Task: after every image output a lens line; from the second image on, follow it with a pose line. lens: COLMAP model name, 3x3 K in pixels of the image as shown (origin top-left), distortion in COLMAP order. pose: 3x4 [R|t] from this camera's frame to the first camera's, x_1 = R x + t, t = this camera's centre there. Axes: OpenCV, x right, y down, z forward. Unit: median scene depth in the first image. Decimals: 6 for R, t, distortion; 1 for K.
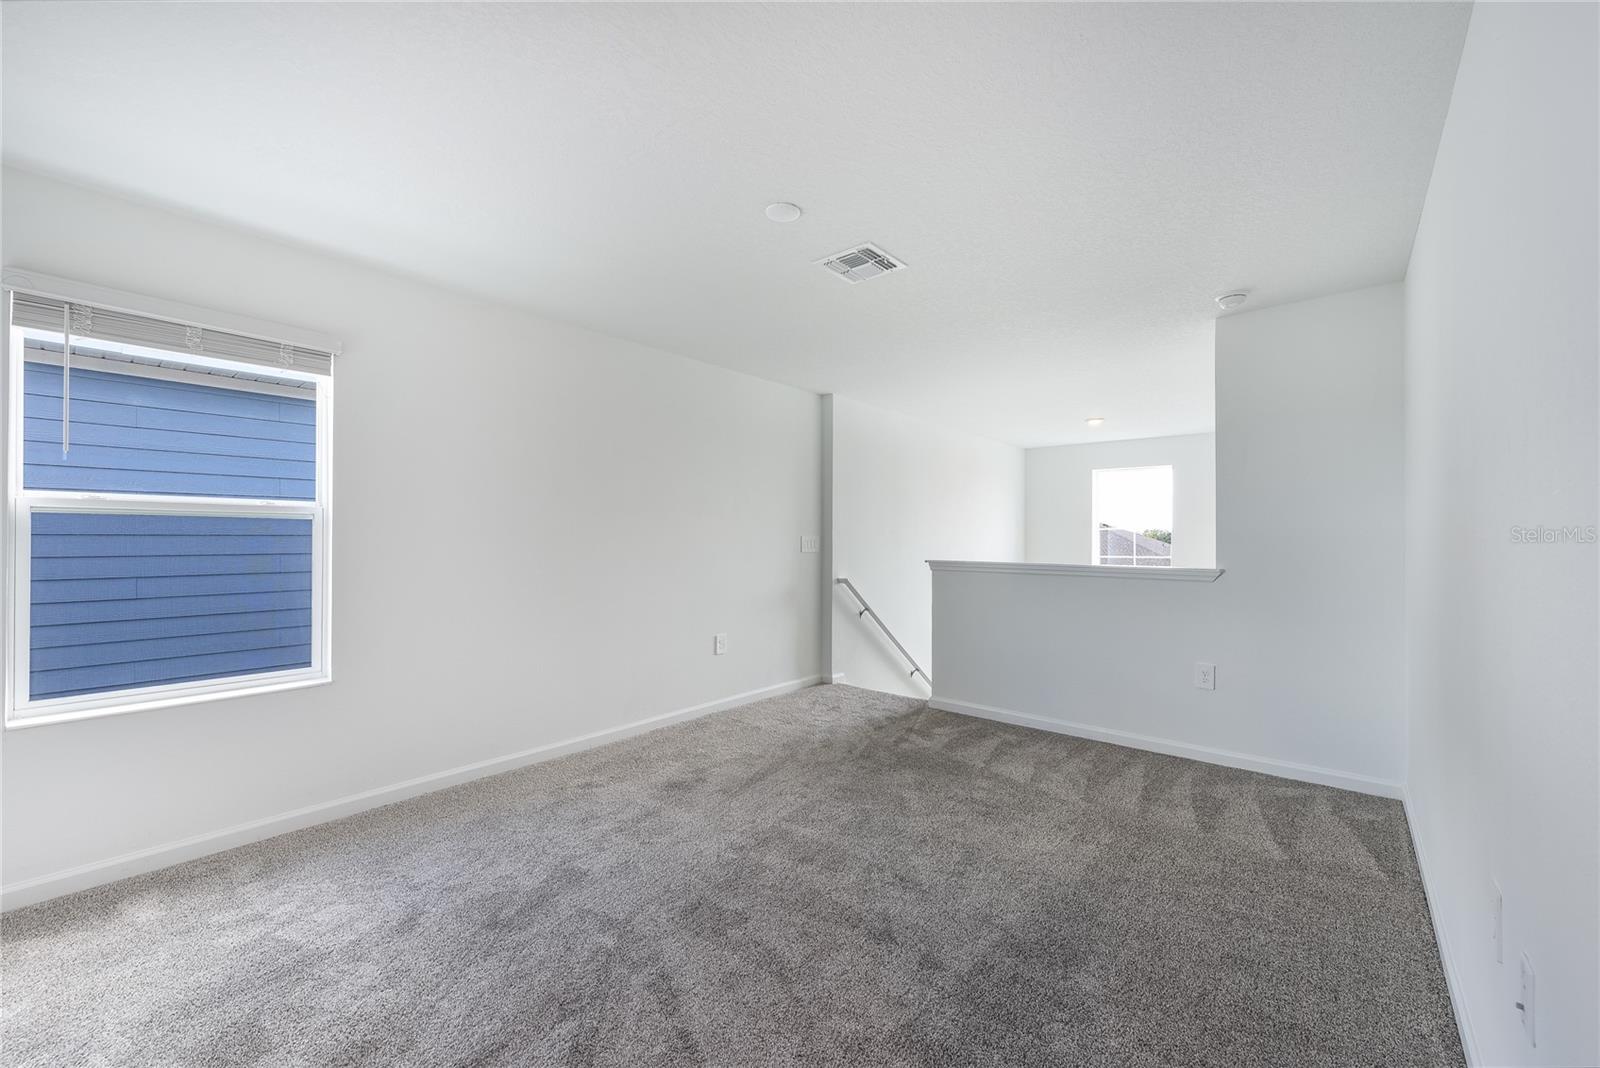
lens RADIAL K [[630.2, 0, 797.1], [0, 630.2, 534.3], [0, 0, 1]] dist [0.004013, -0.001115]
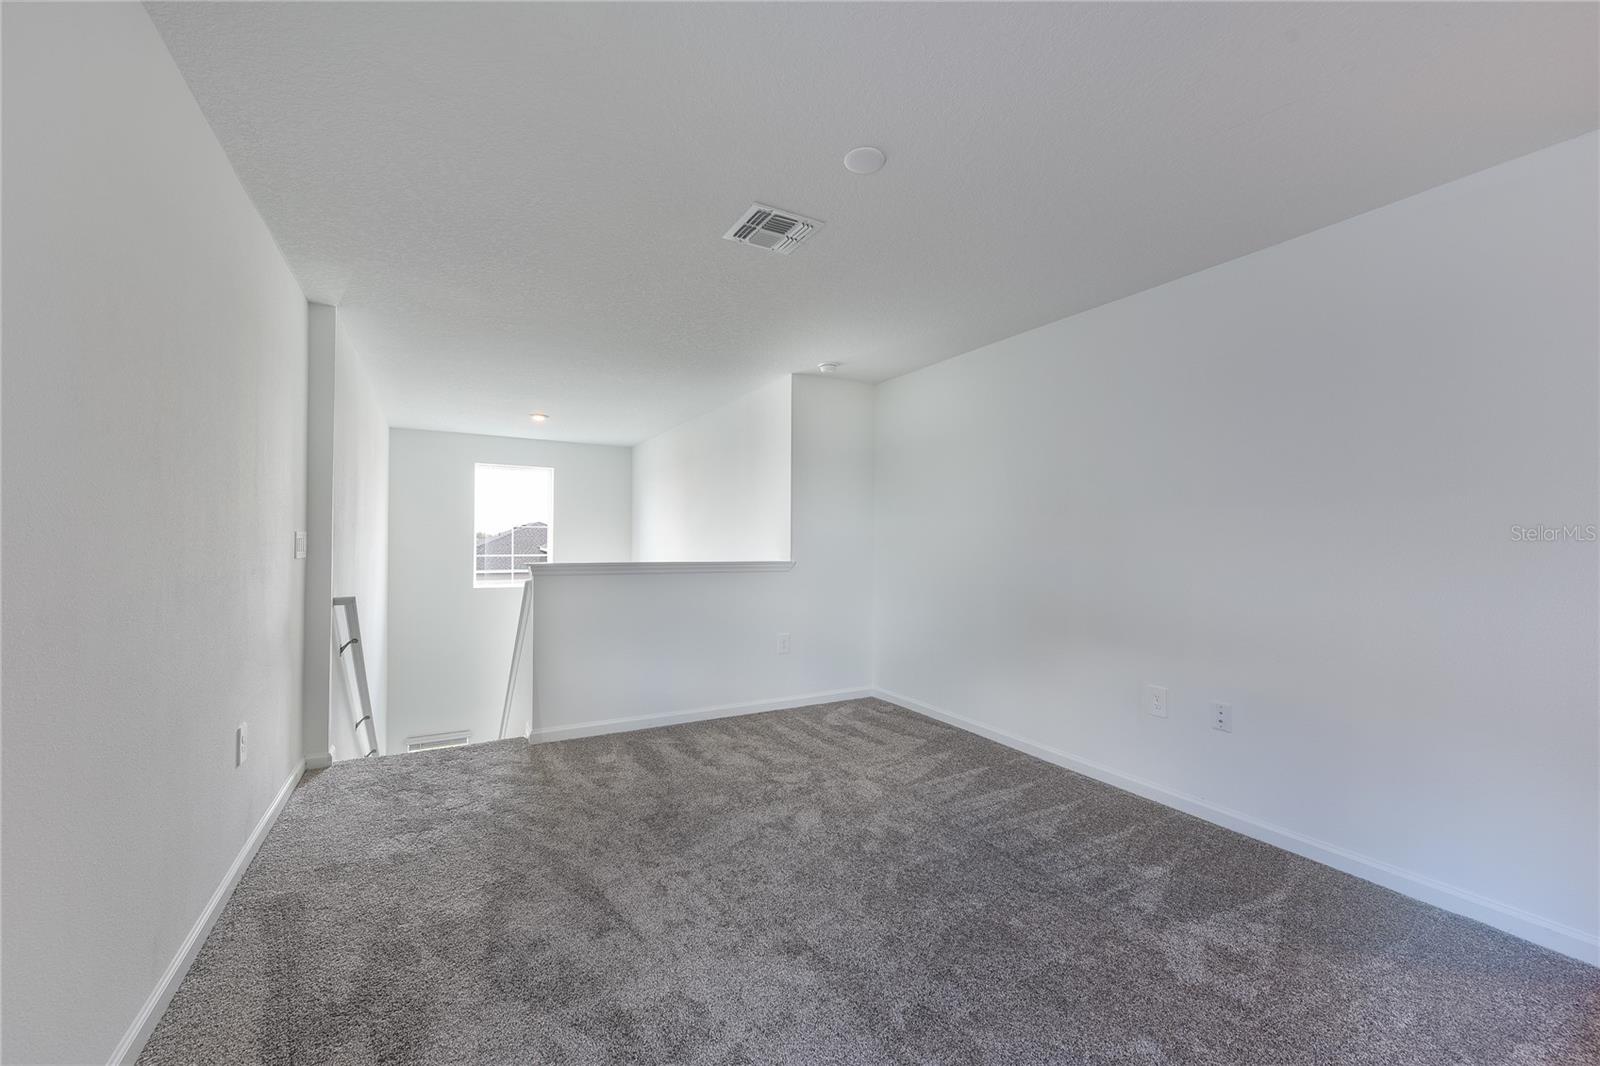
lens RADIAL K [[630.2, 0, 801.4], [0, 630.2, 533.3], [0, 0, 1]] dist [0.004013, -0.001115]
pose [[0.350761, 0.008745, 0.936424, -0.636922], [-0.009415, 0.999939, -0.005811, 0.006390], [-0.936418, -0.006779, 0.350822, 0.580231]]
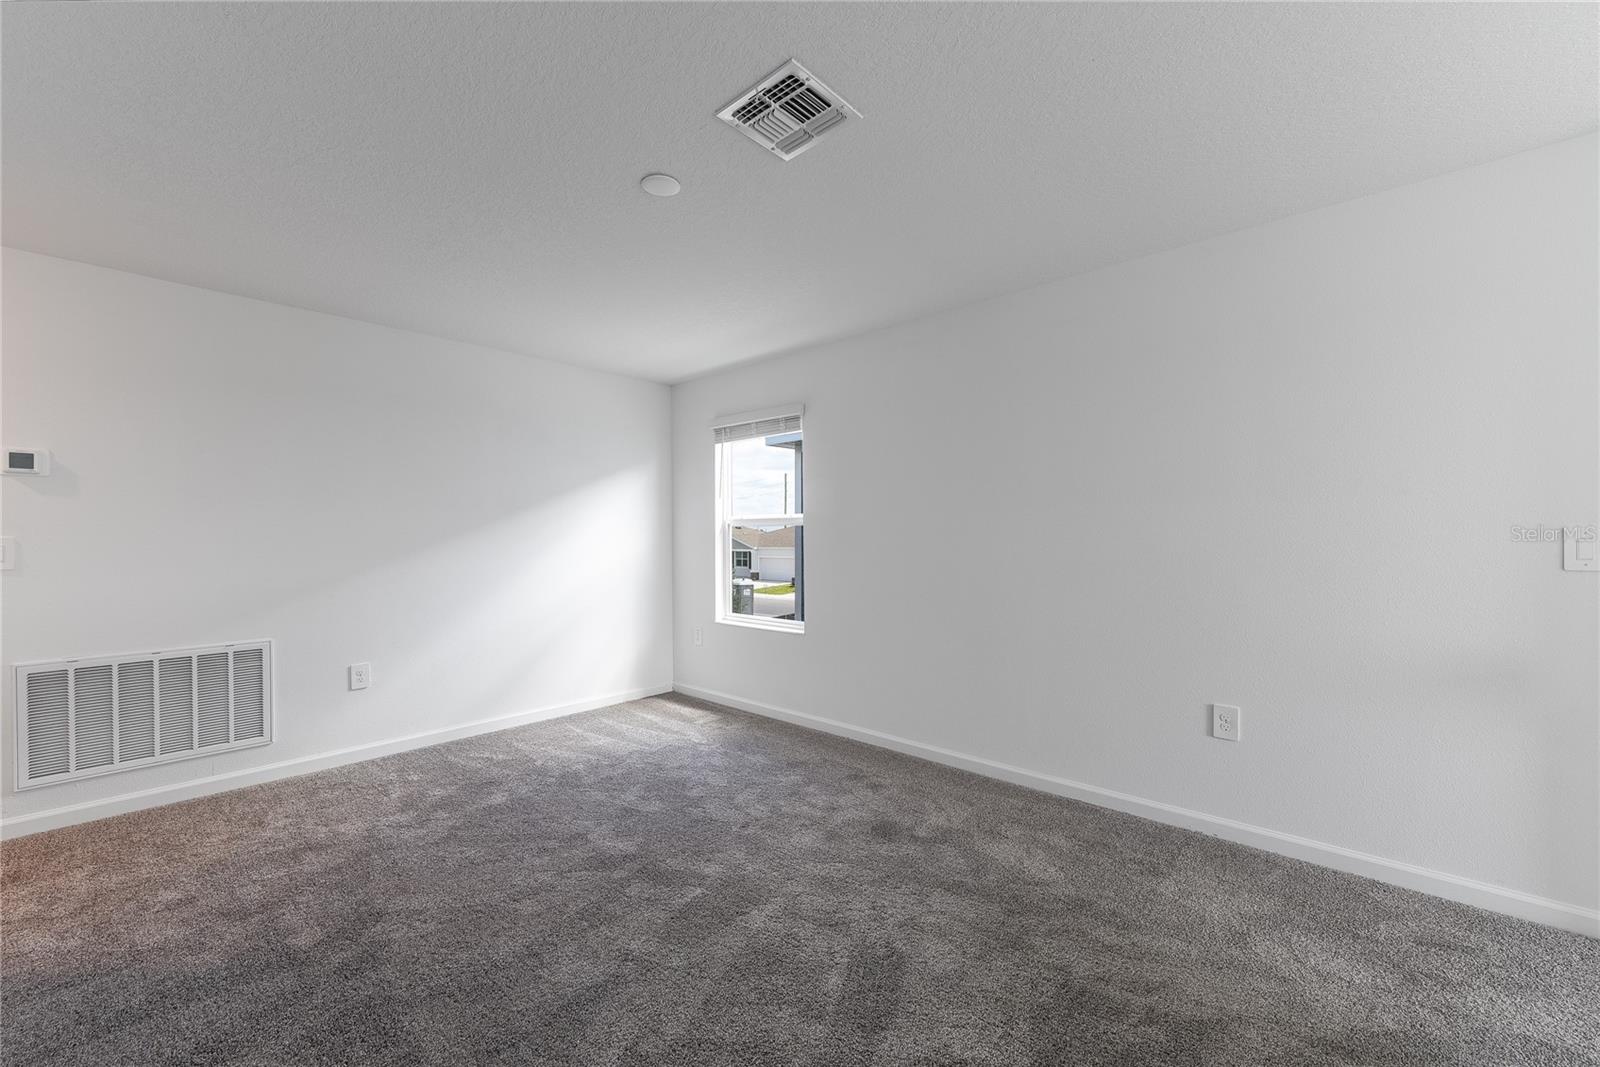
lens RADIAL K [[630.2, 0, 789.9], [0, 630.2, 536.7], [0, 0, 1]] dist [0.004013, -0.001115]
pose [[-0.049103, -0.000867, -0.998793, 0.669854], [0.013568, 0.999907, -0.001535, 0.004565], [0.998702, -0.013627, -0.049087, 0.923794]]
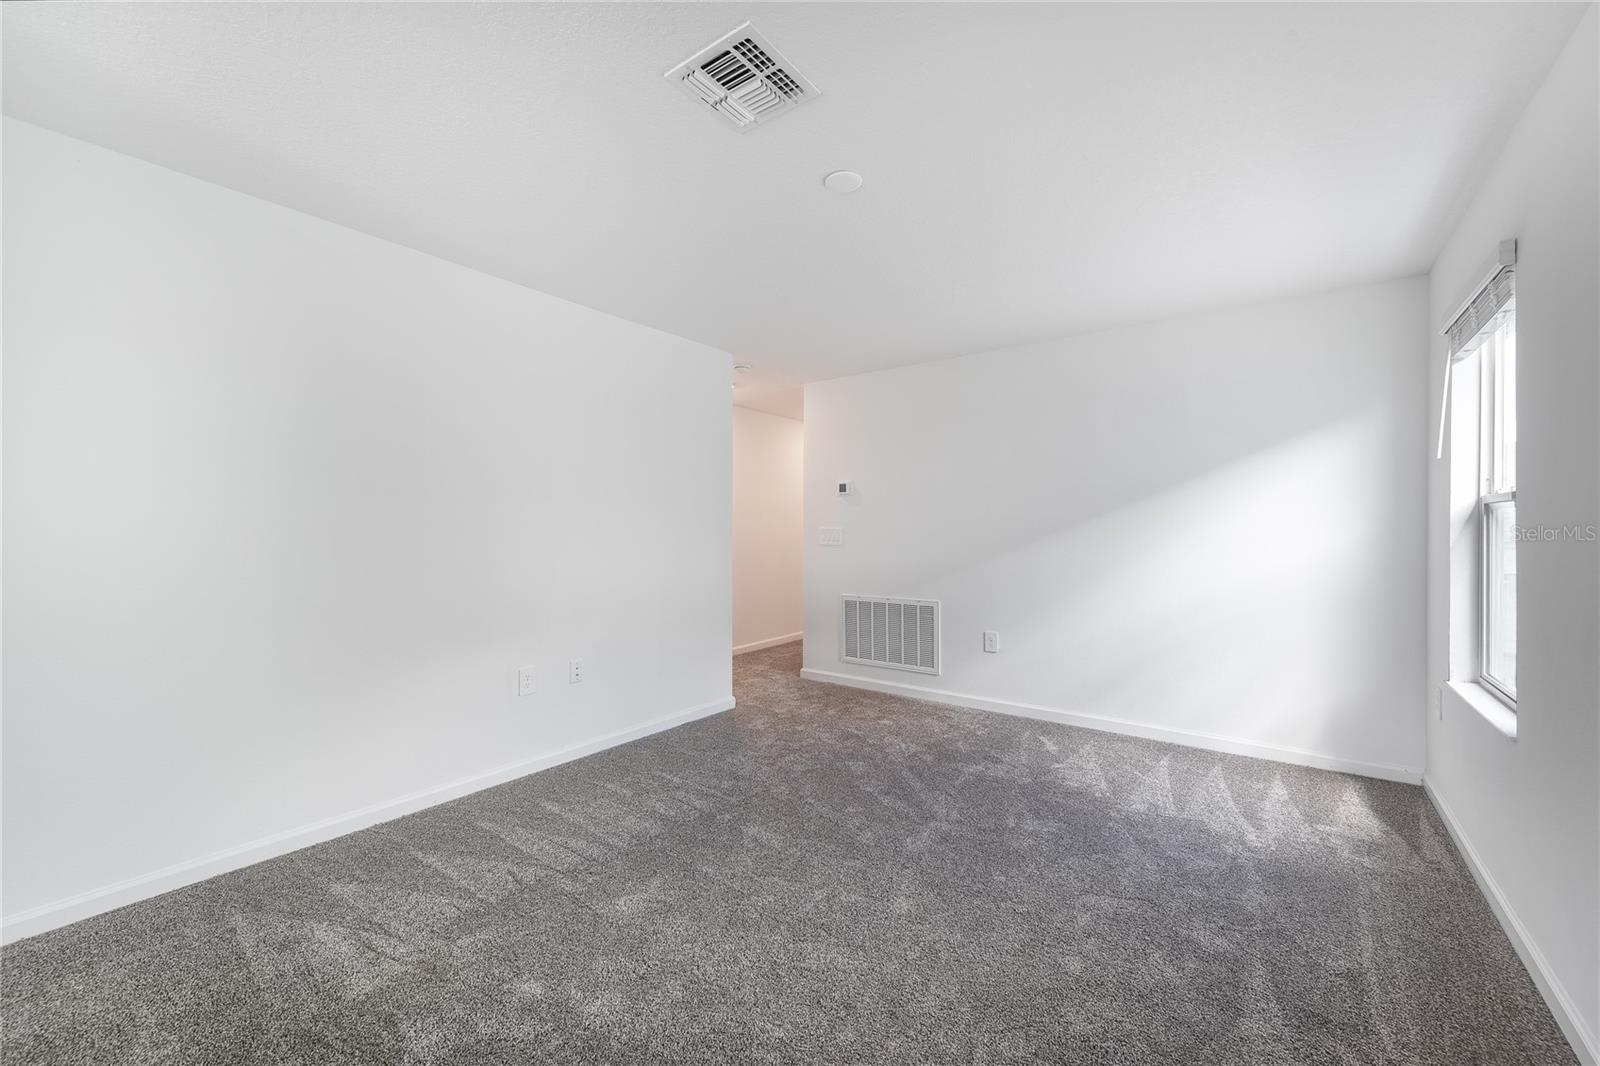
lens RADIAL K [[630.2, 0, 796.6], [0, 630.2, 541.8], [0, 0, 1]] dist [0.004013, -0.001115]
pose [[-0.997945, 0.002481, -0.064030, 0.091579], [0.001464, 0.999872, 0.015923, 0.000201], [0.064061, 0.015797, -0.997821, 1.445475]]
